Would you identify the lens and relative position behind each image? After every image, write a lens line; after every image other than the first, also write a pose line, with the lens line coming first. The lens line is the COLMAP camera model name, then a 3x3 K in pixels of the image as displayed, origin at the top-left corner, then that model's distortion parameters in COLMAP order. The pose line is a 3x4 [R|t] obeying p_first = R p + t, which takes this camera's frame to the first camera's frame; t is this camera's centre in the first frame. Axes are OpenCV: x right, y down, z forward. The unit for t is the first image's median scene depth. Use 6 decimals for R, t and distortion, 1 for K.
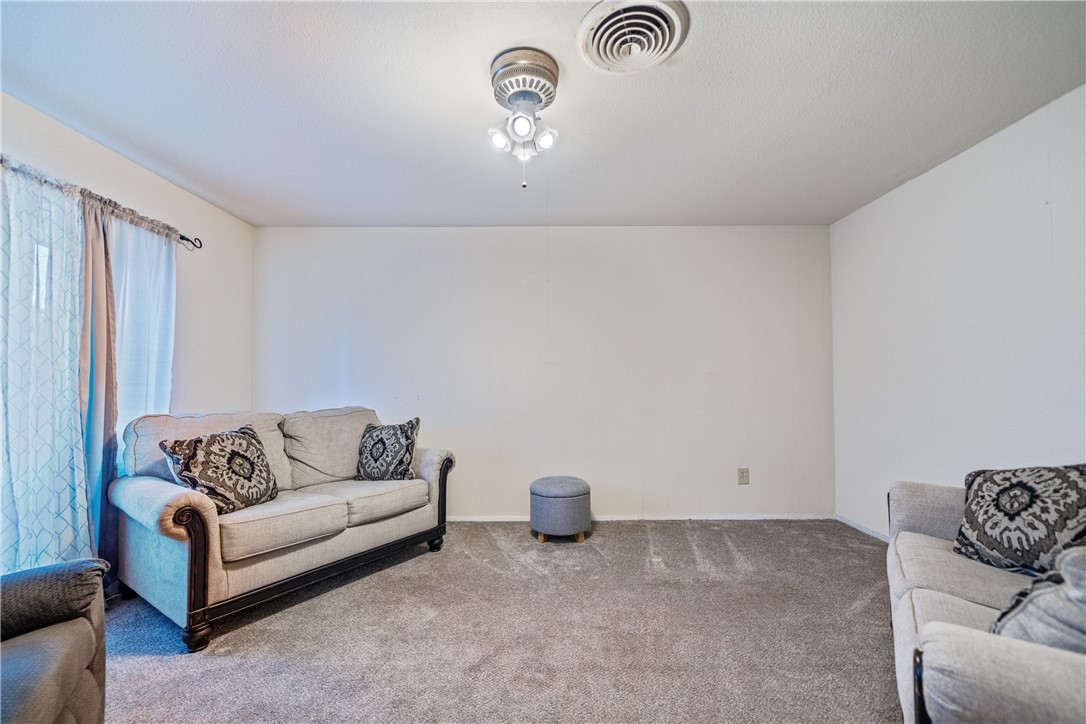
lens RADIAL K [[426.0, 0, 539.6], [0, 426.0, 370.7], [0, 0, 1]] dist [-0.001696, -0.000148]
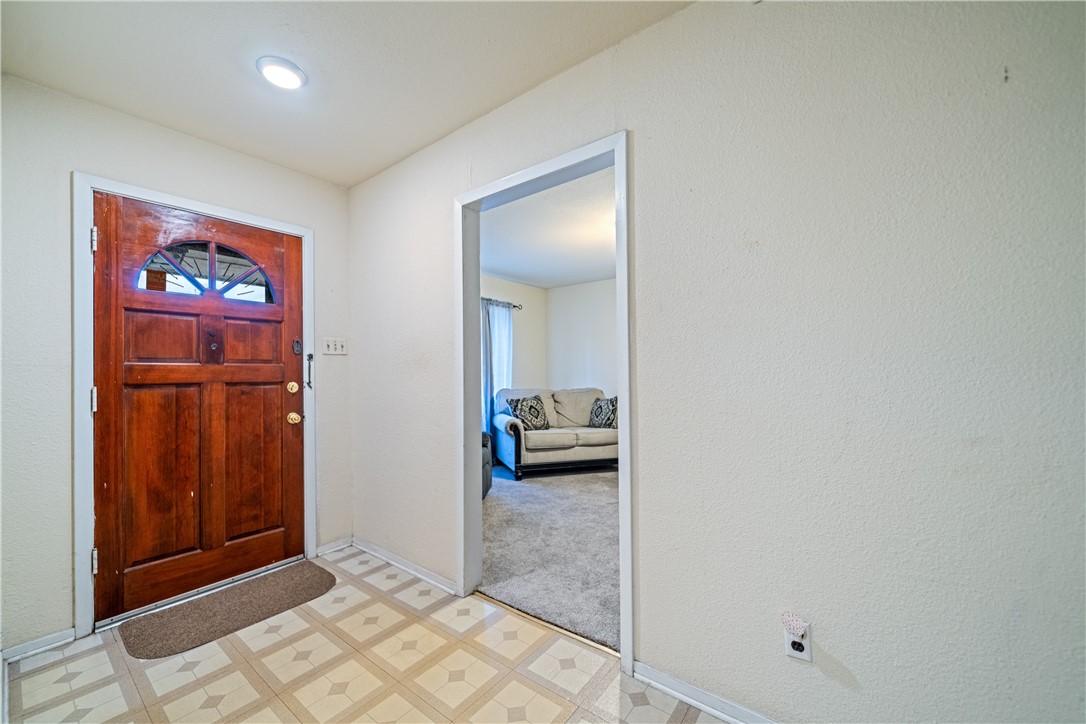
lens RADIAL K [[426.0, 0, 539.6], [0, 426.0, 370.7], [0, 0, 1]] dist [-0.001696, -0.000148]
pose [[0.772507, -0.012794, -0.634877, 0.748061], [0.027562, 0.999530, 0.013394, -0.022226], [0.634408, -0.027846, 0.772497, -0.705778]]
